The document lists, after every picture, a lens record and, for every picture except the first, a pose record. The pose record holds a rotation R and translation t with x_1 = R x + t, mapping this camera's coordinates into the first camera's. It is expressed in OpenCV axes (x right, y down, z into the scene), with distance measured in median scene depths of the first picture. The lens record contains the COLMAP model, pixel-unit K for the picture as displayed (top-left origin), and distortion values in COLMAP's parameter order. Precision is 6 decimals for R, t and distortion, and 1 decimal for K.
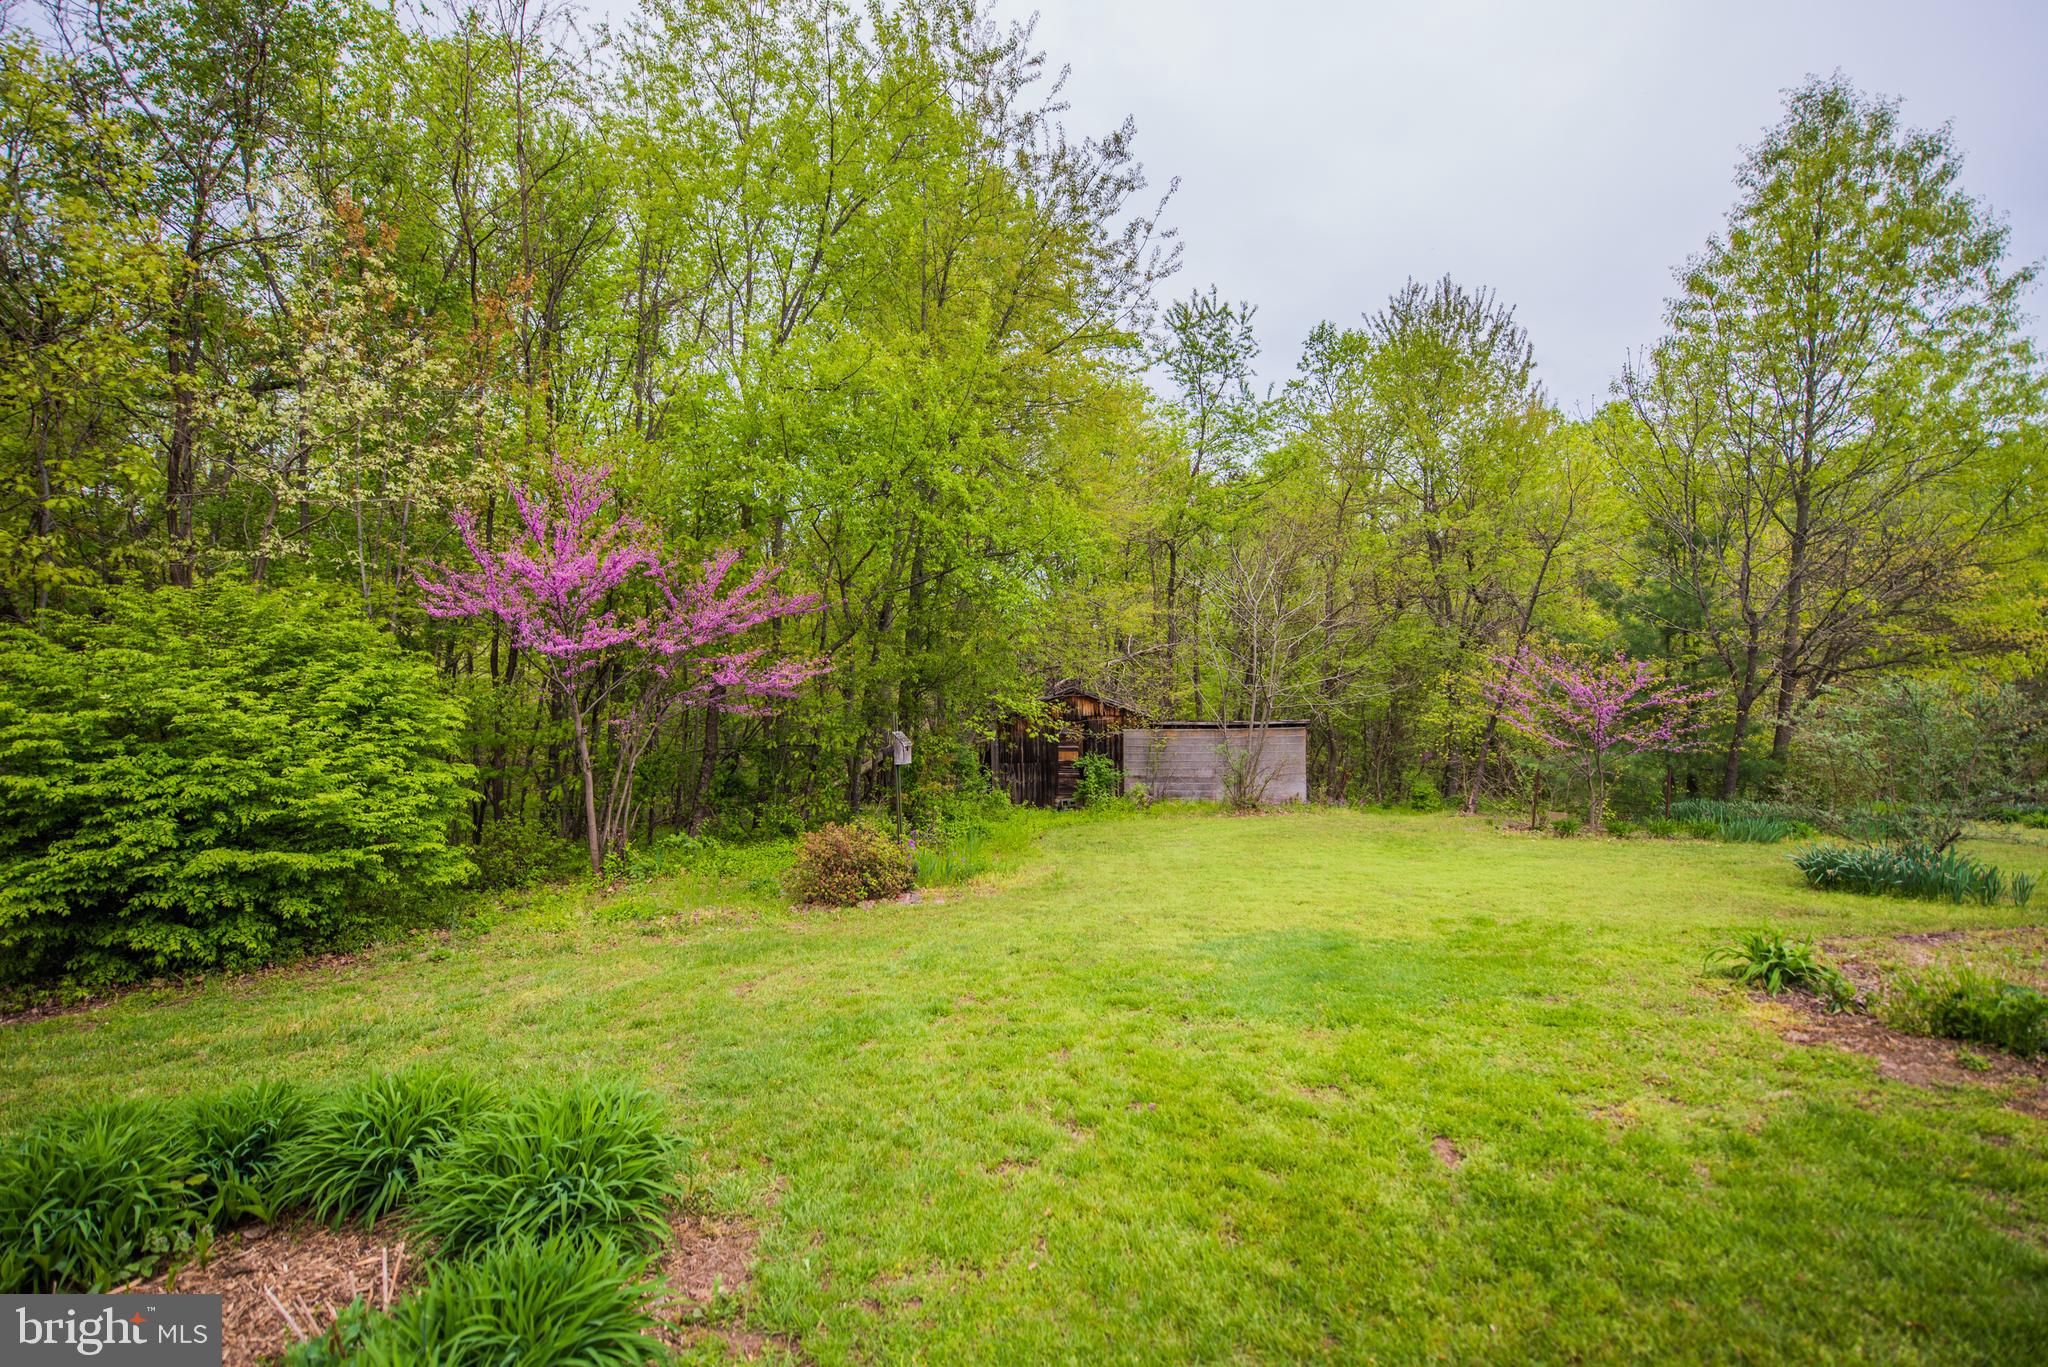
lens RADIAL K [[911.2, 0, 1024.0], [0, 911.2, 683.5], [0, 0, 1]] dist [0.000620, 0.000069]
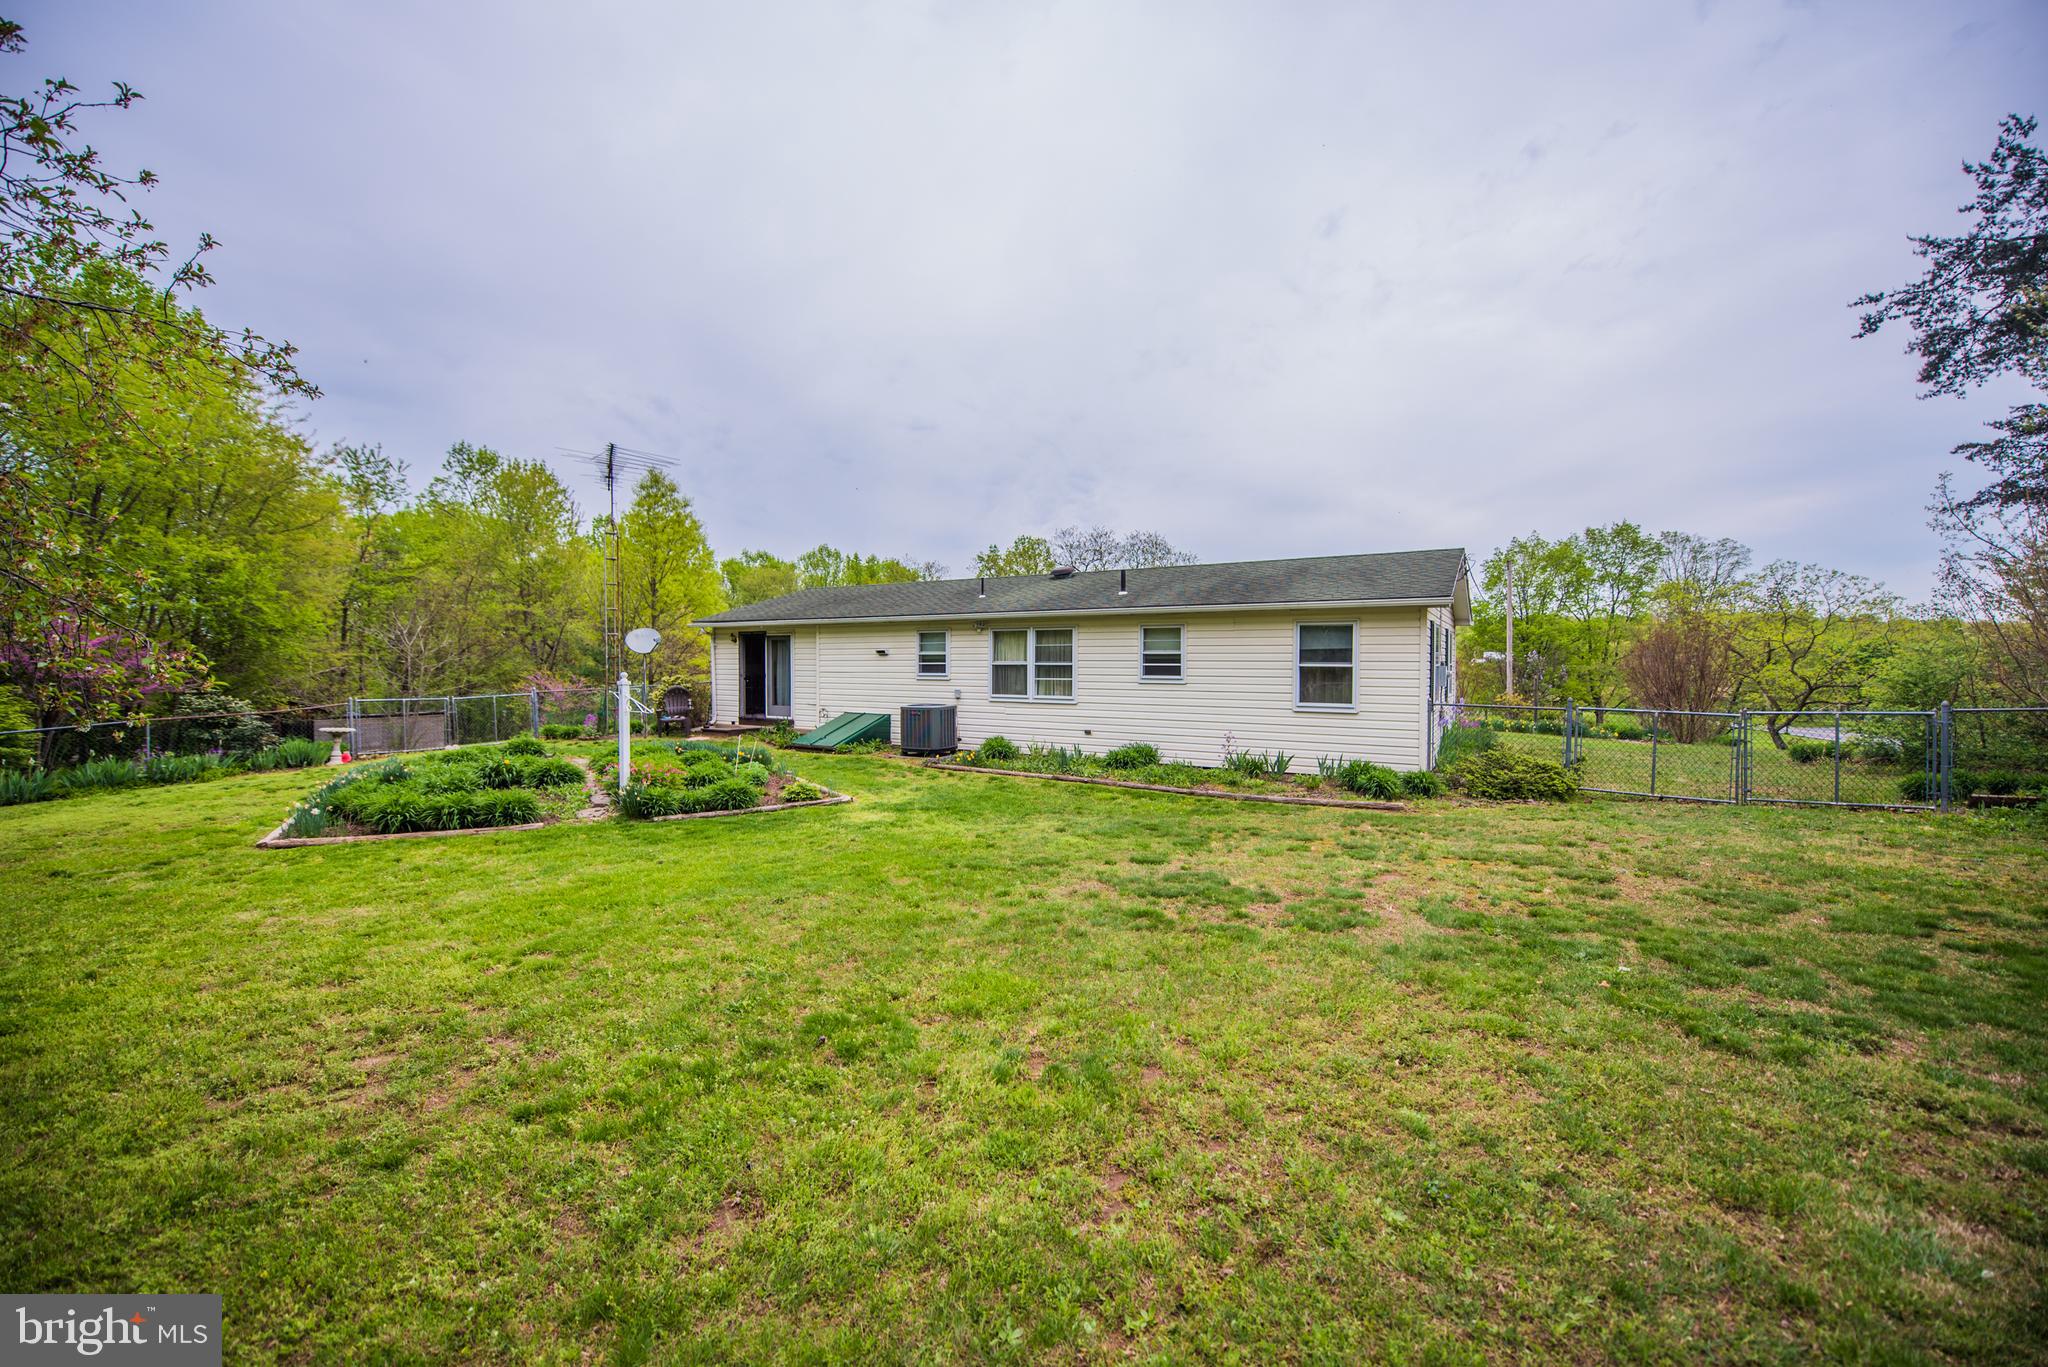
lens RADIAL K [[814.8, 0, 1020.3], [0, 814.8, 683.2], [0, 0, 1]] dist [-0.013415, -0.003817]
pose [[0.619984, -0.002465, 0.784611, -0.190019], [0.017717, 0.999784, -0.010859, 0.020306], [-0.784415, 0.020633, 0.619893, -0.704629]]
